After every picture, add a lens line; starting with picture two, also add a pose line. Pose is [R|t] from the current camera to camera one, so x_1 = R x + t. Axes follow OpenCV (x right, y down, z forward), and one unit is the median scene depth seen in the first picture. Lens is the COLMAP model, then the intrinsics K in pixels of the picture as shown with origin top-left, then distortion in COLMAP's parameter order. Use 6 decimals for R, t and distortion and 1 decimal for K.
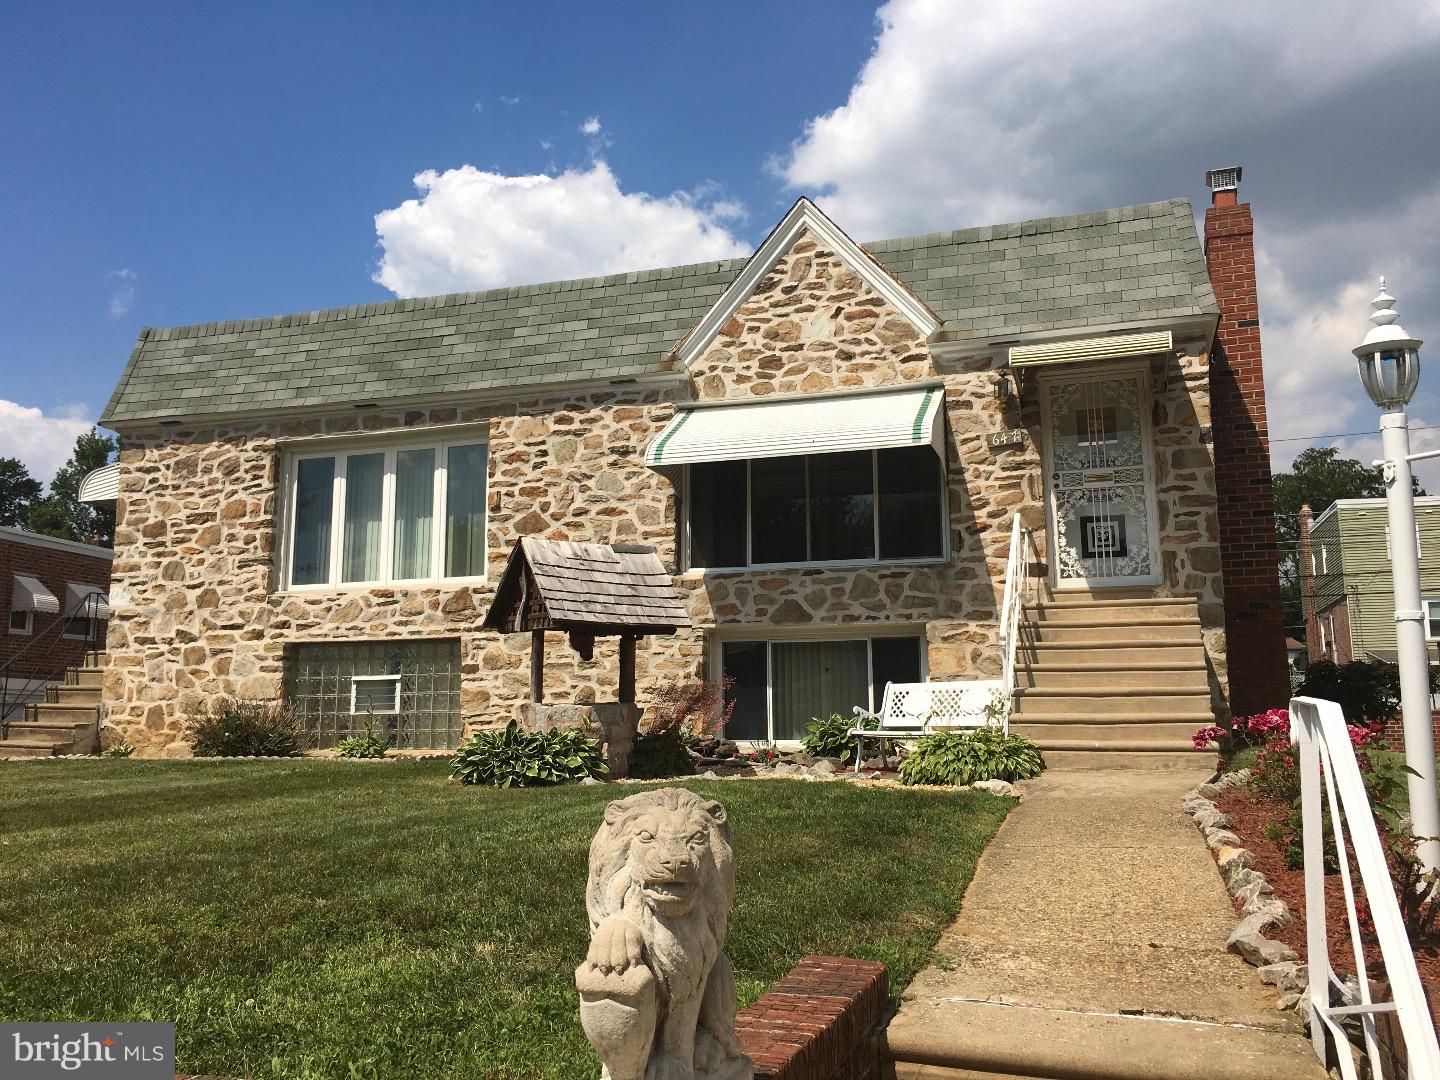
lens RADIAL K [[1223.1, 0, 708.8], [0, 1223.1, 528.0], [0, 0, 1]] dist [0.072975, -0.086081]
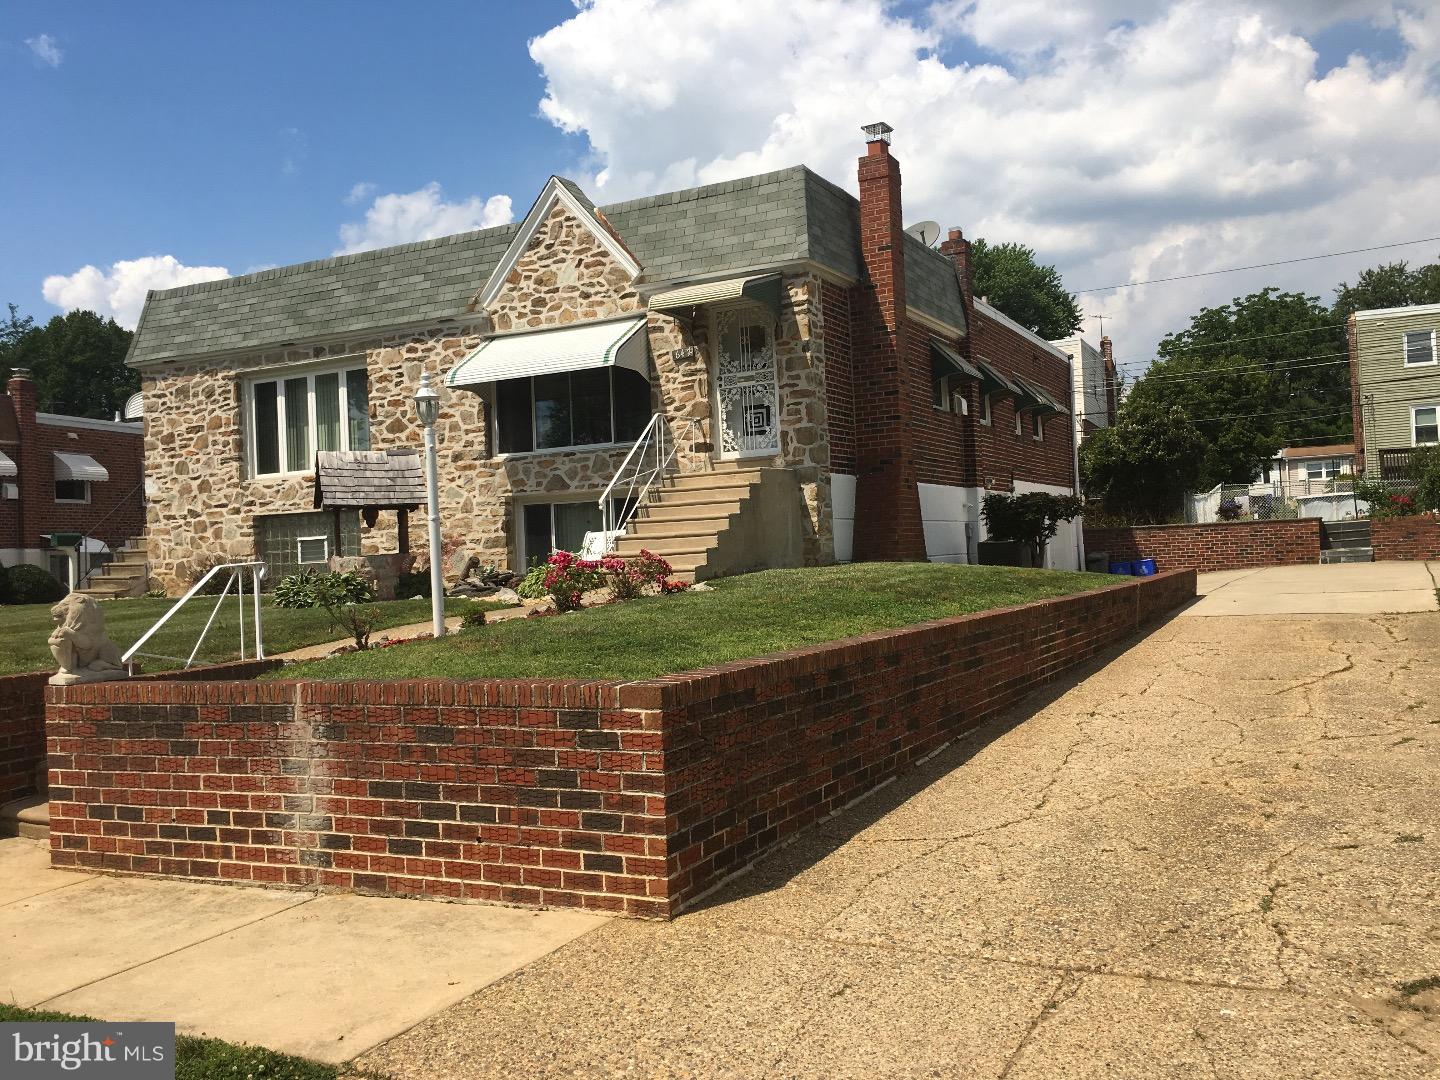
lens RADIAL K [[1223.1, 0, 705.4], [0, 1223.1, 532.1], [0, 0, 1]] dist [0.072975, -0.086081]
pose [[0.987087, -0.041430, -0.154735, 0.449575], [0.062974, 0.988562, 0.137039, -0.058420], [0.147288, -0.145013, 0.978406, -0.369420]]
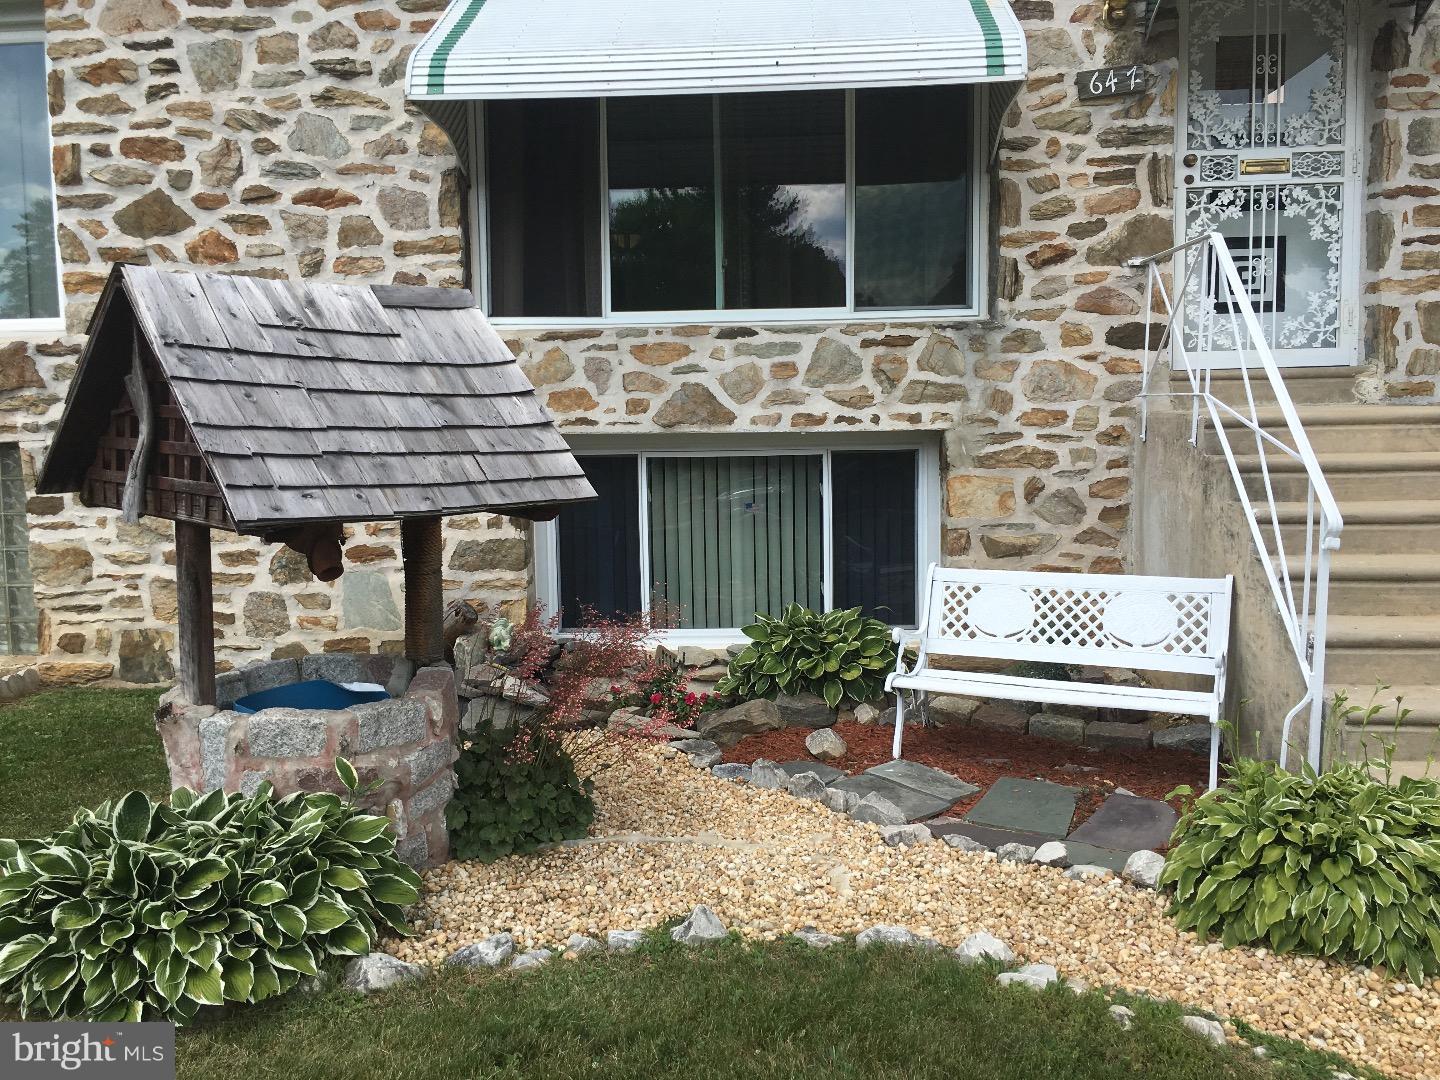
lens RADIAL K [[1223.1, 0, 708.8], [0, 1223.1, 525.6], [0, 0, 1]] dist [0.072975, -0.086081]
pose [[0.965031, -0.032345, 0.260132, -0.067326], [-0.030854, 0.971445, 0.235250, -0.007175], [-0.260313, -0.235050, 0.936477, 0.477607]]
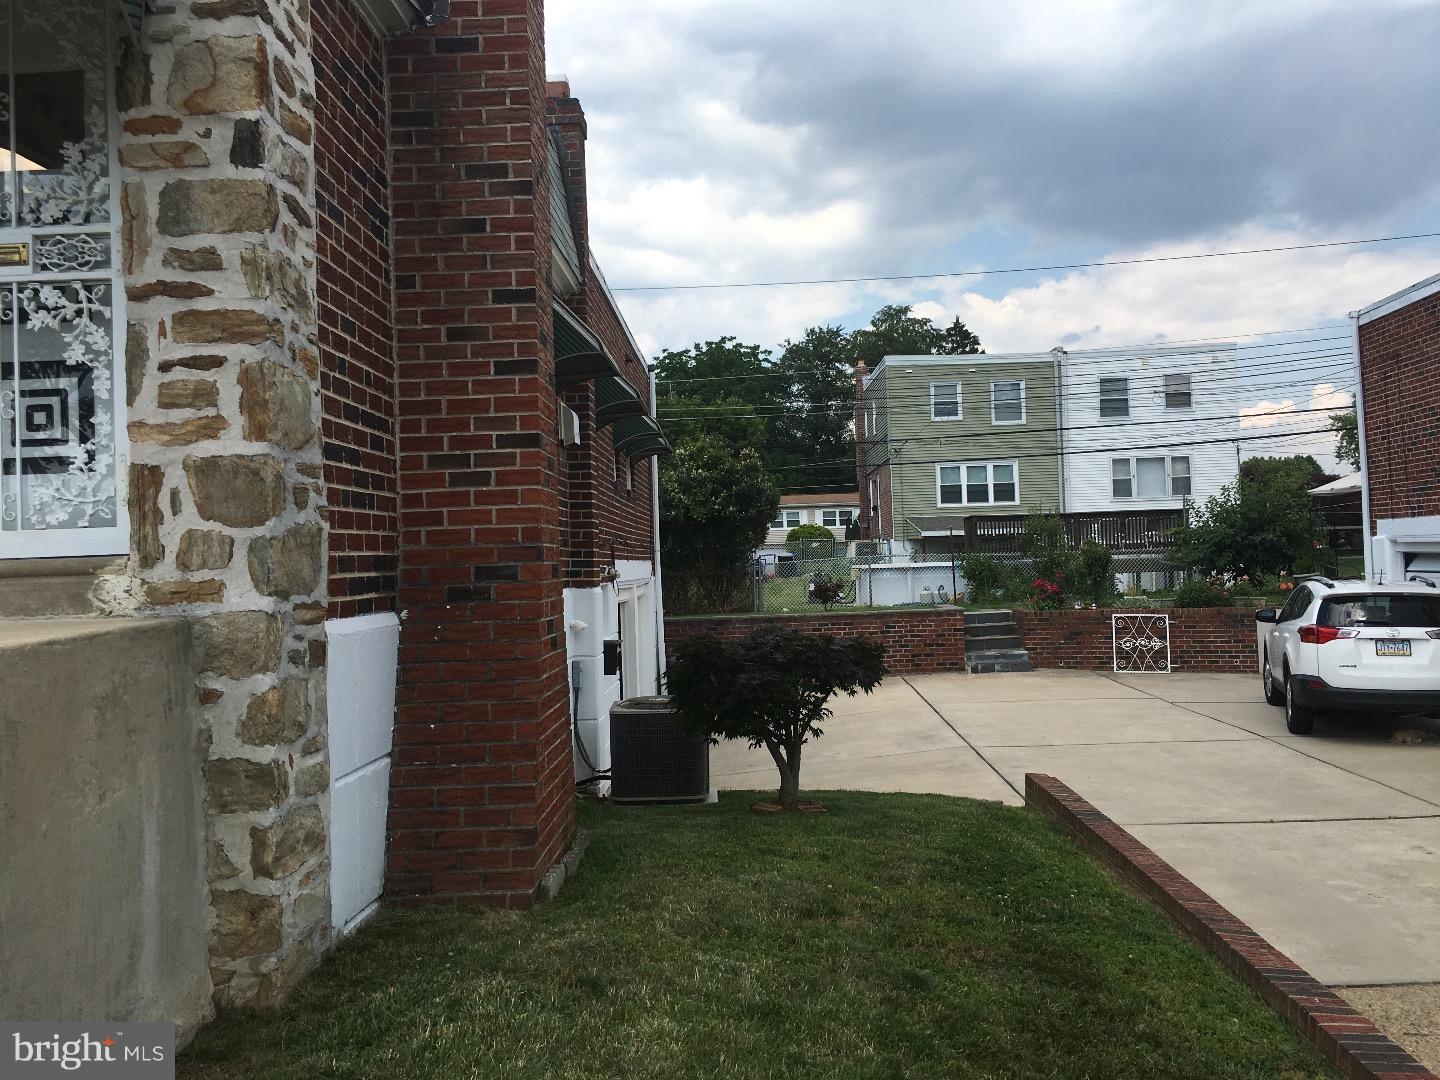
lens RADIAL K [[1223.1, 0, 719.7], [0, 1223.1, 517.2], [0, 0, 1]] dist [0.072975, -0.086081]
pose [[0.953198, -0.013461, 0.302046, 0.383644], [-0.021372, 0.993510, 0.111723, -0.009175], [-0.301589, -0.112950, 0.946724, 0.547224]]
